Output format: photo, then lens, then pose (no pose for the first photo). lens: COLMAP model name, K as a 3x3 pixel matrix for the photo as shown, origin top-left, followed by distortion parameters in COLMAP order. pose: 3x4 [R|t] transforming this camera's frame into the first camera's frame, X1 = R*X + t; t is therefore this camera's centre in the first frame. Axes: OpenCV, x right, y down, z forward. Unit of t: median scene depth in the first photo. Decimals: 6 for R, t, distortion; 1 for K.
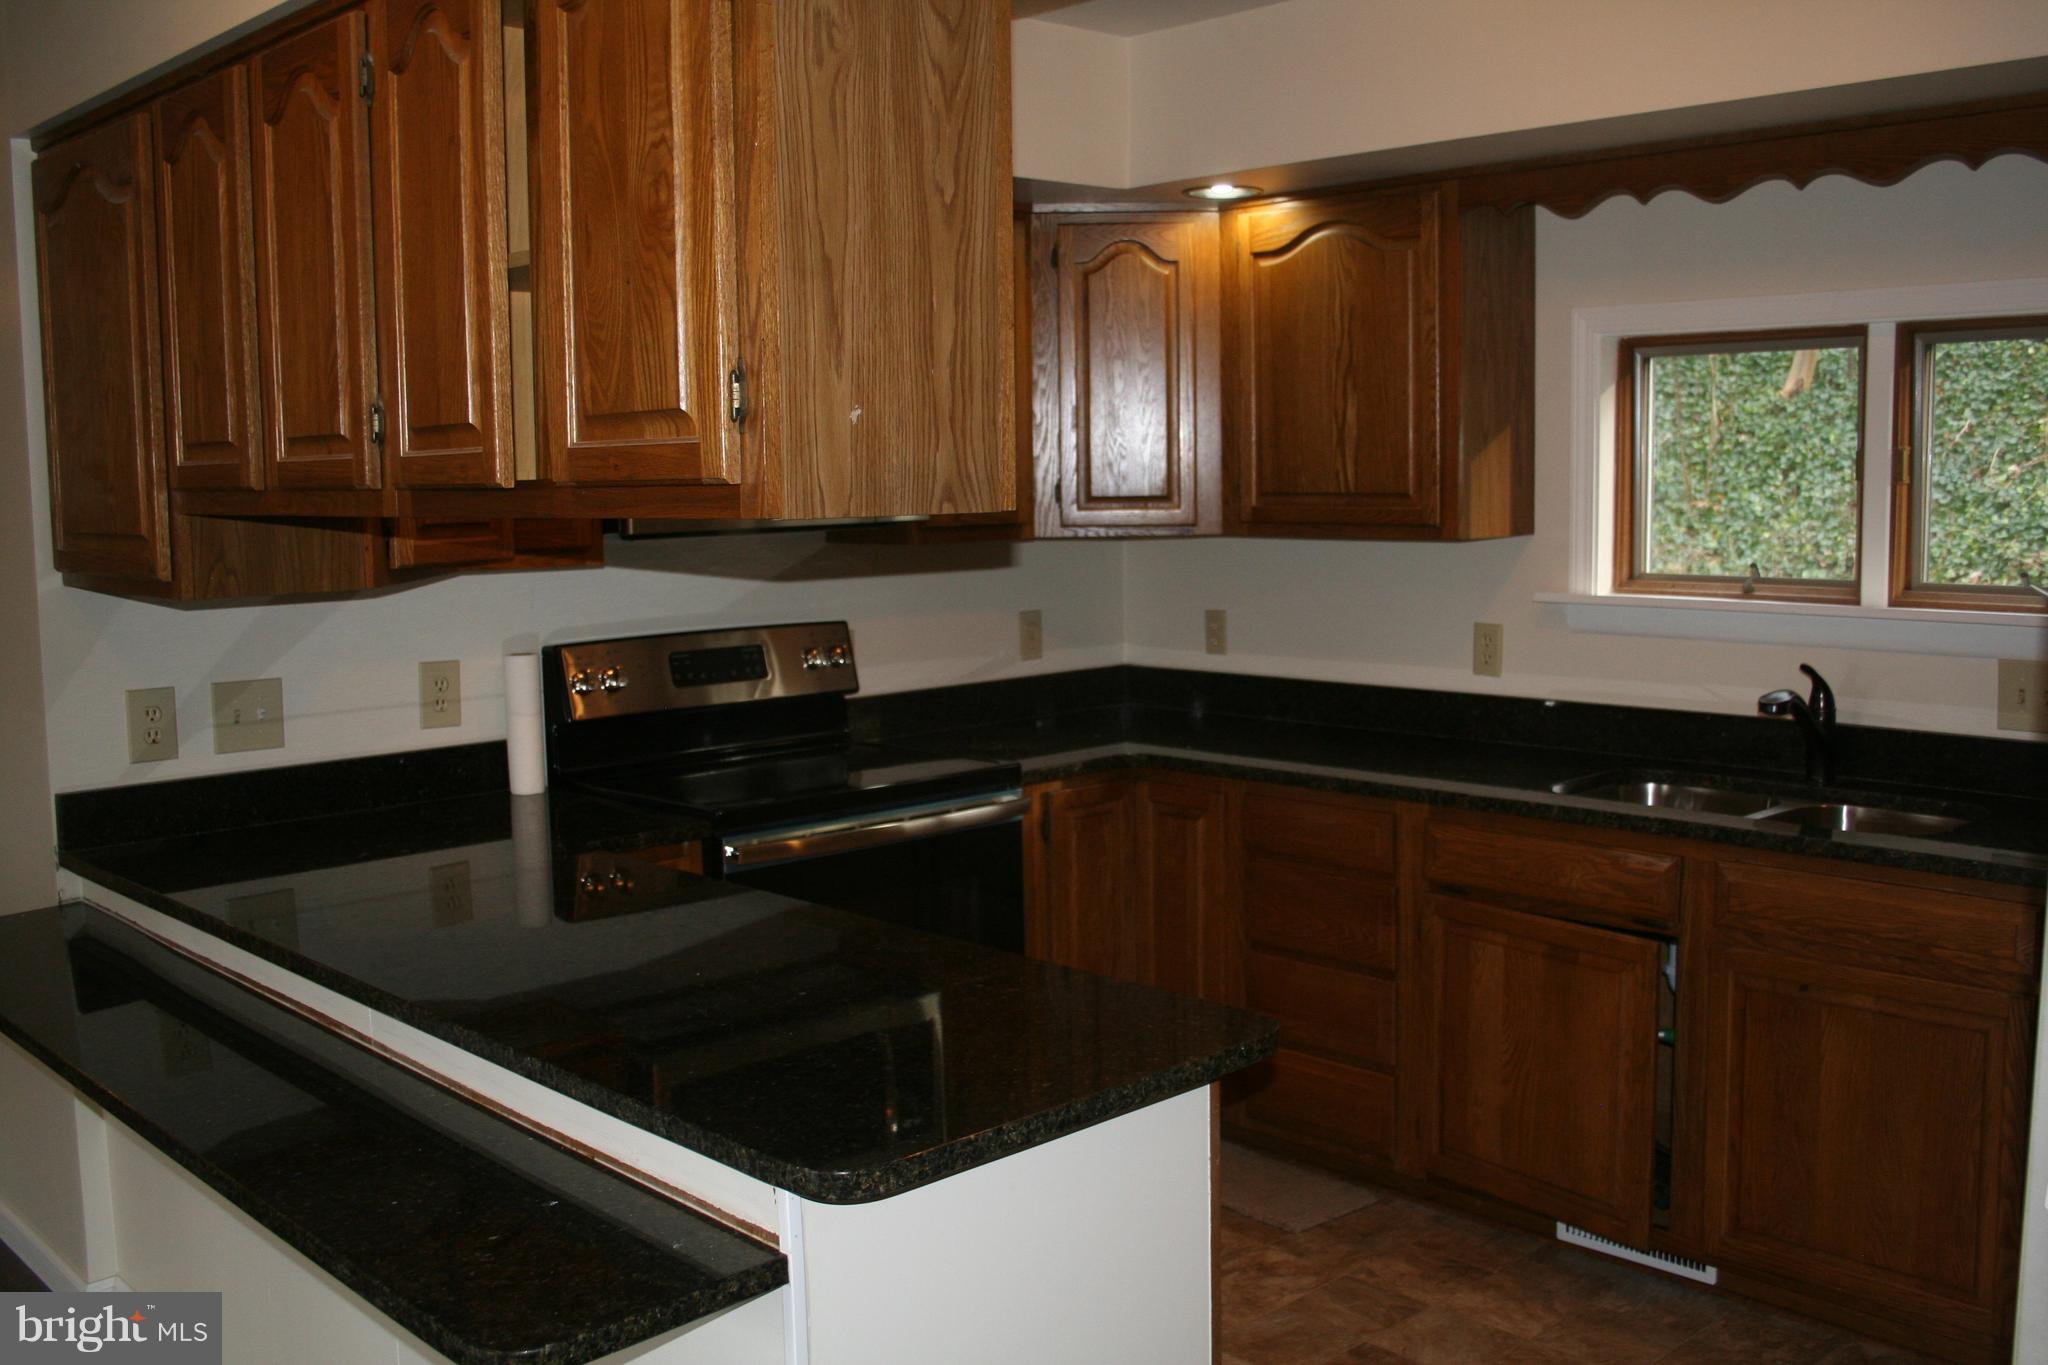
lens RADIAL K [[1912.4, 0, 1024.0], [0, 1912.4, 682.5], [0, 0, 1]] dist [-0.071607, 0.003096]
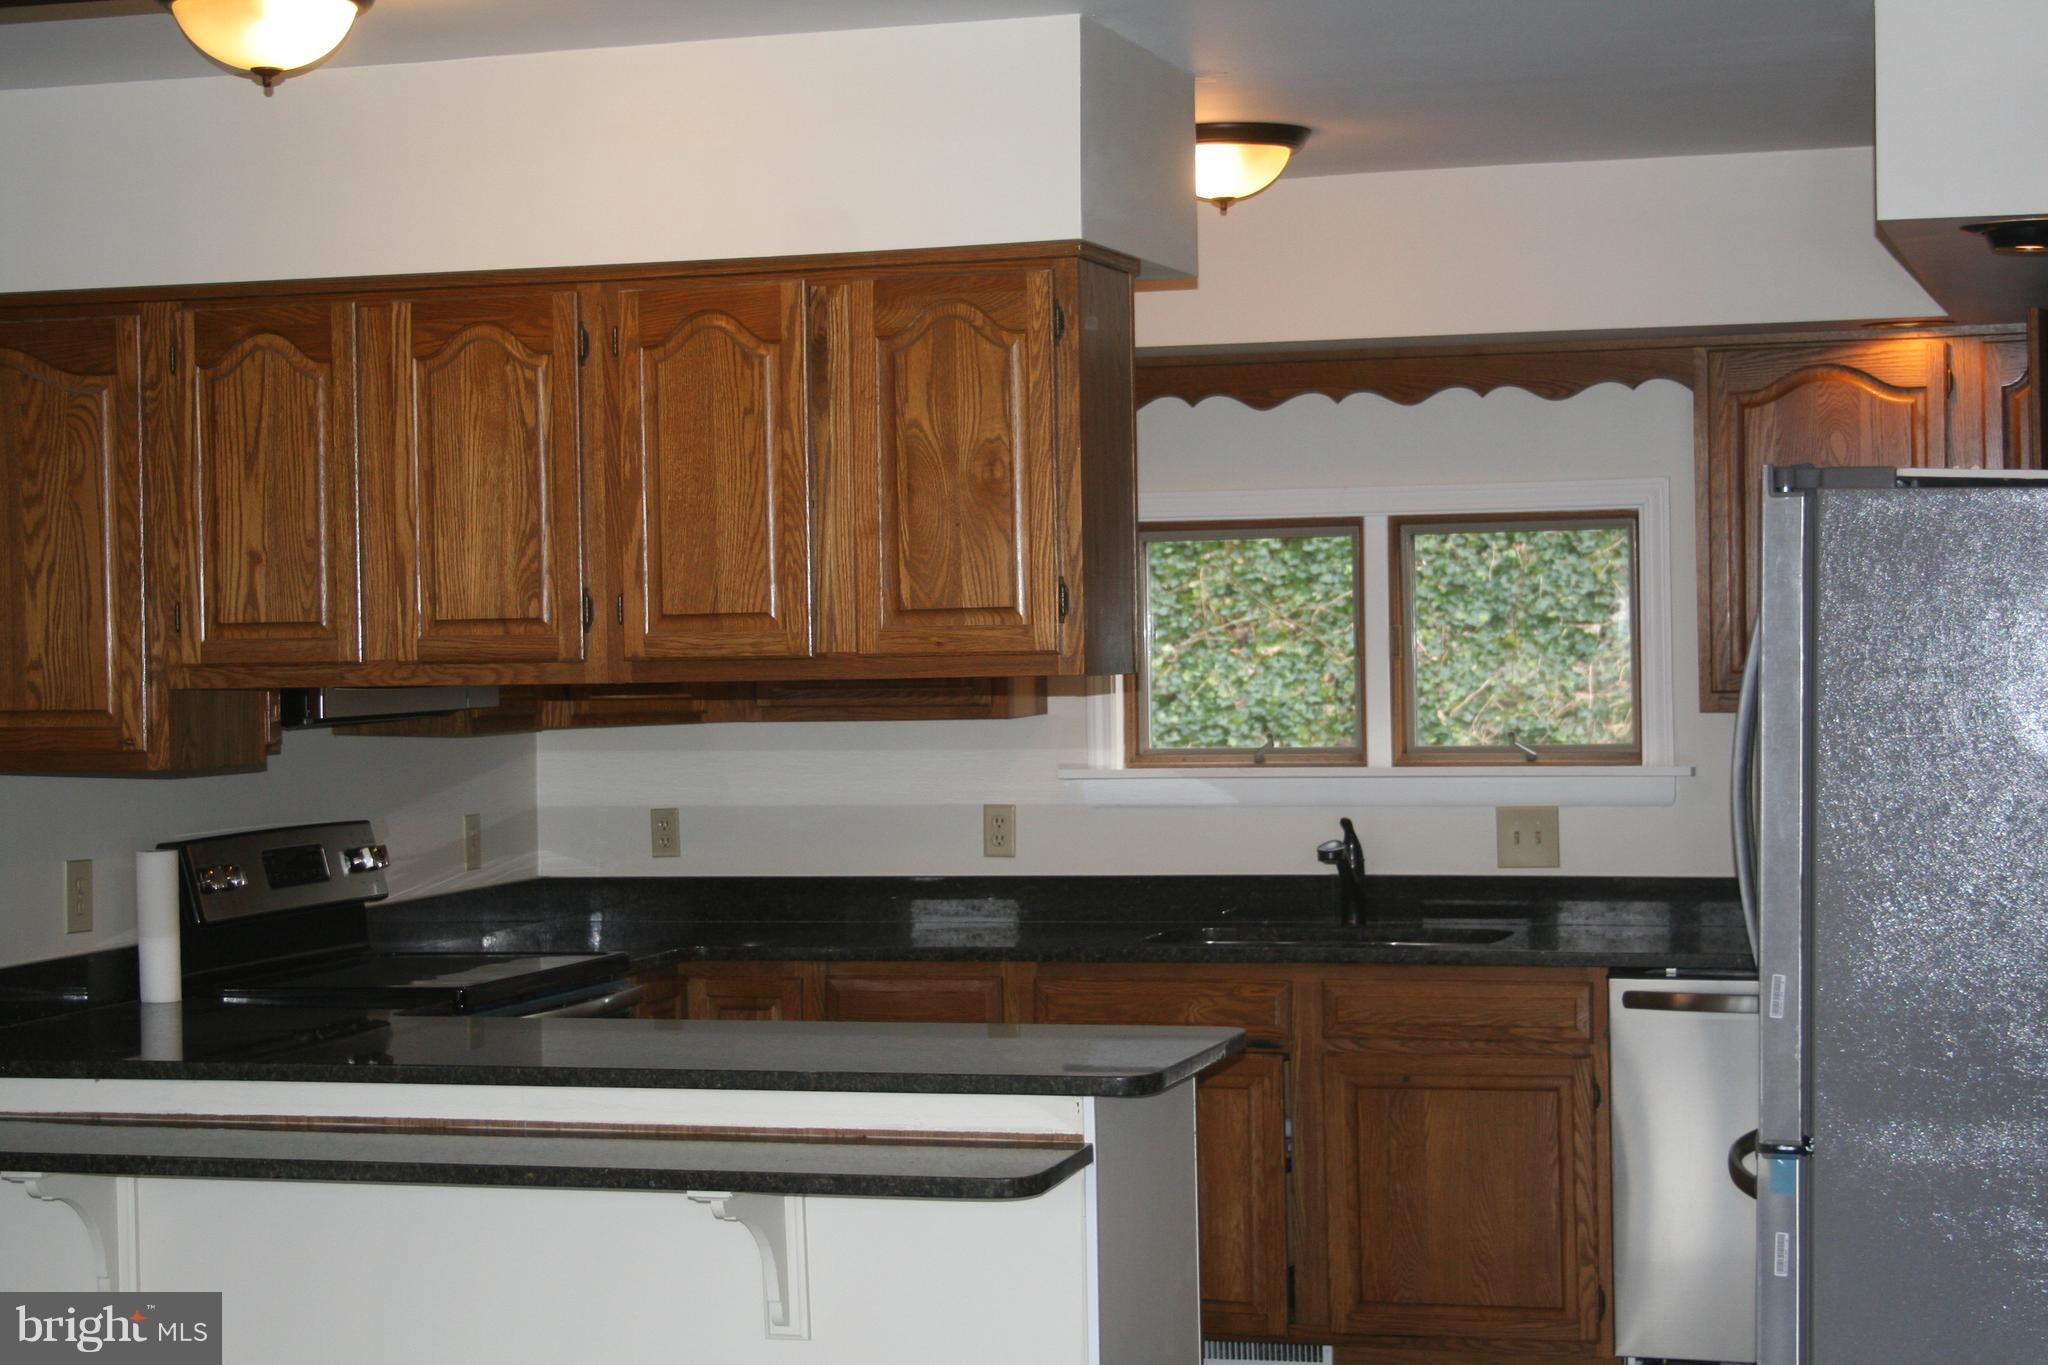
lens RADIAL K [[3720.9, 0, 1024.0], [0, 3720.9, 682.5], [0, 0, 1]] dist [0.024837, 0.068966]
pose [[0.871399, -0.009055, 0.490491, -0.812367], [0.061646, 0.993925, -0.091171, 0.097331], [-0.486686, 0.109683, 0.866664, -0.810647]]
